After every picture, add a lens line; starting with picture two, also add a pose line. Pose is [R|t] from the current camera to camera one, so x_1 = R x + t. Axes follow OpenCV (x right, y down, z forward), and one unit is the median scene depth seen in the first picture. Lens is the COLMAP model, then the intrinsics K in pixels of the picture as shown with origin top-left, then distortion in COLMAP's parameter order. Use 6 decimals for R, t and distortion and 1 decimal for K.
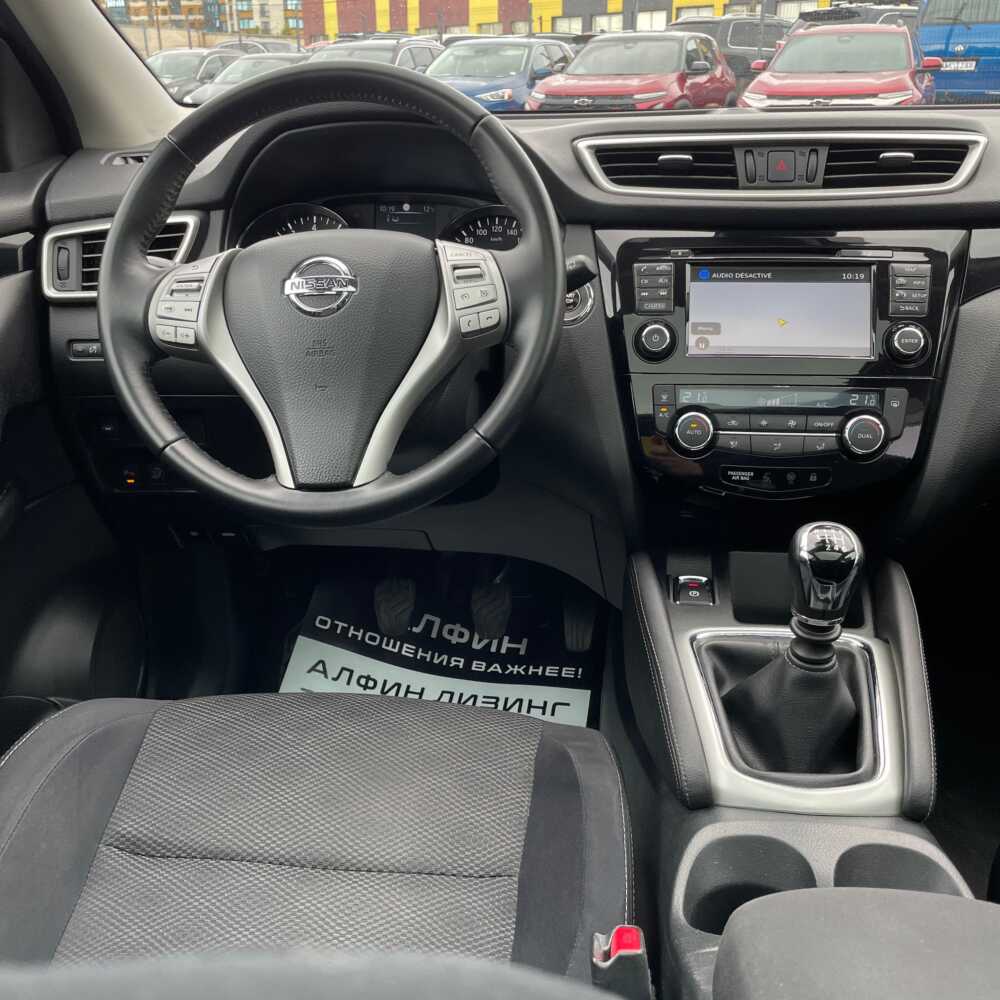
lens RADIAL K [[1061.6, 0, 498.0], [0, 1061.6, 521.2], [0, 0, 1]] dist [0.043612, 0.000000]
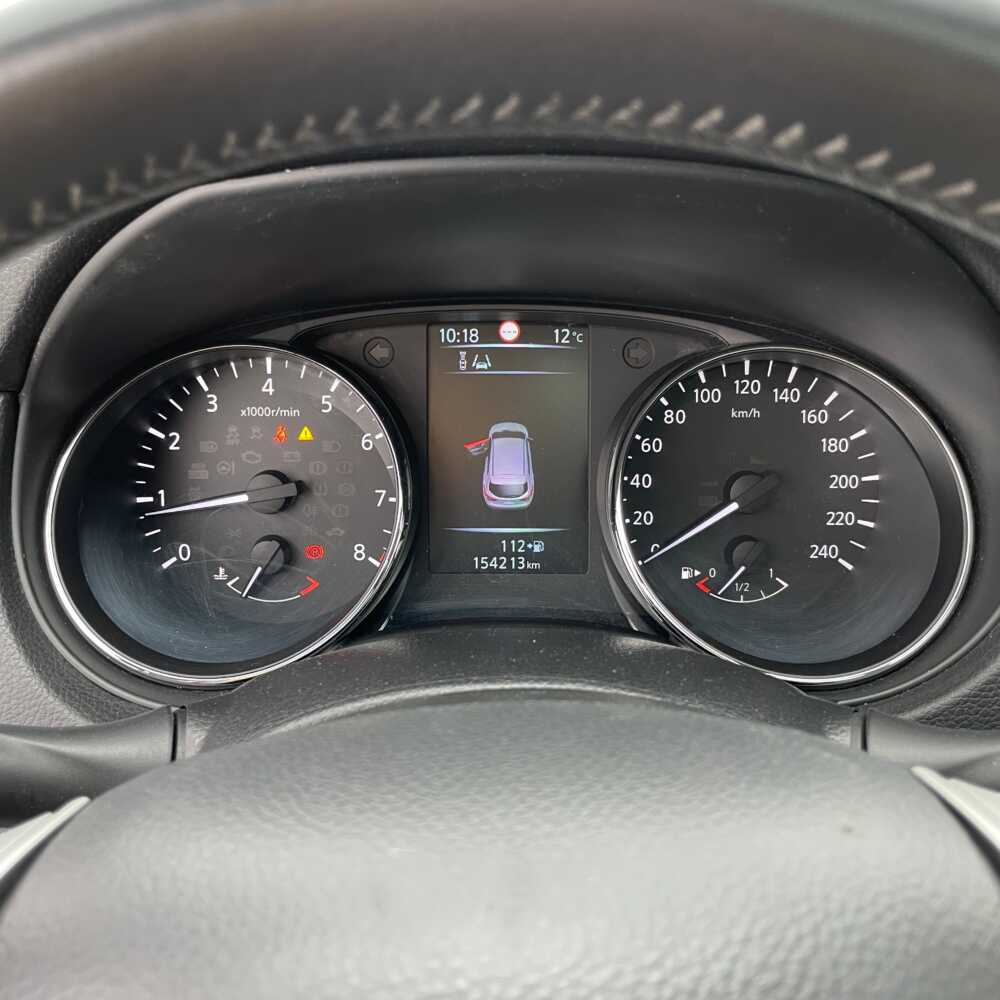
lens RADIAL K [[1029.2, 0, 493.8], [0, 1029.2, 494.4], [0, 0, 1]] dist [0.032968, 0.000000]
pose [[0.993116, -0.037517, 0.110966, -0.155704], [0.030414, 0.997420, 0.065023, -0.298700], [-0.113119, -0.061201, 0.991695, 0.723197]]
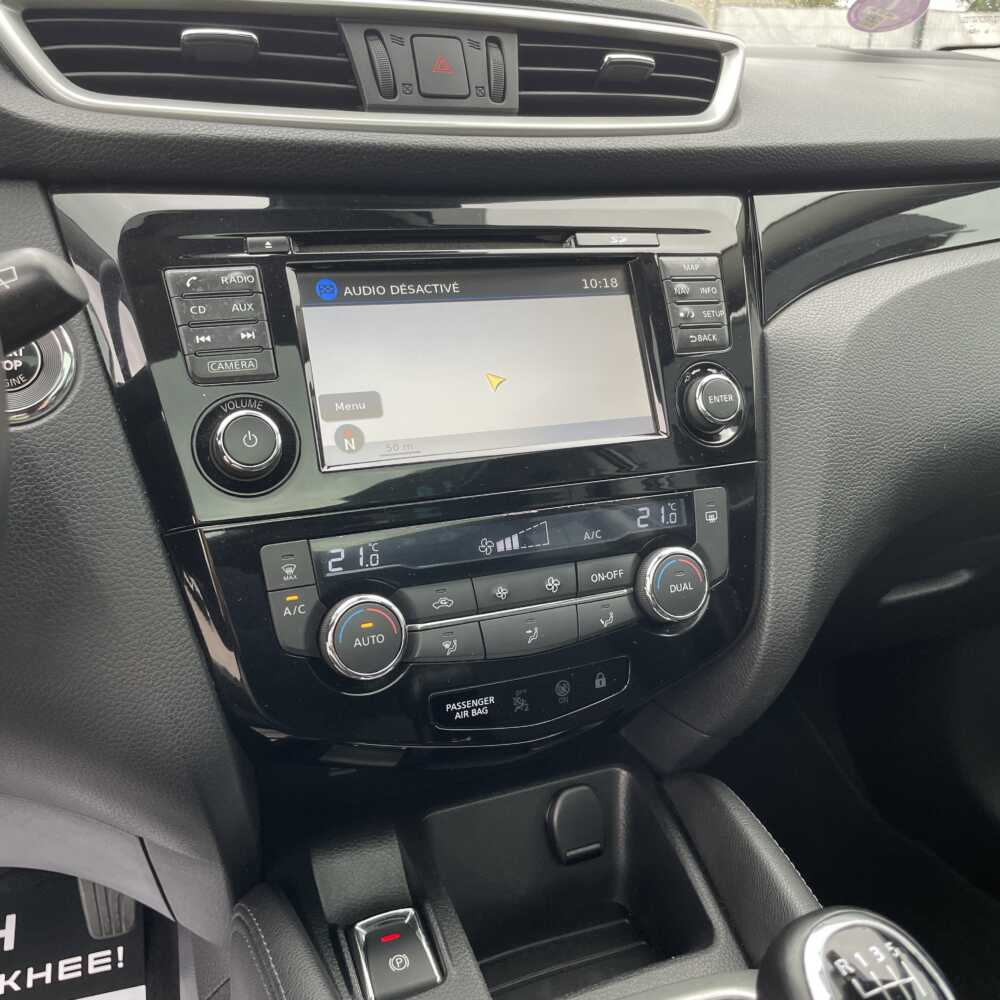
lens RADIAL K [[1029.2, 0, 503.0], [0, 1029.2, 502.6], [0, 0, 1]] dist [0.032968, 0.000000]
pose [[0.870339, -0.139426, 0.472304, 0.035917], [0.146906, 0.988923, 0.021223, -0.137987], [-0.470031, 0.050913, 0.881180, 0.572570]]
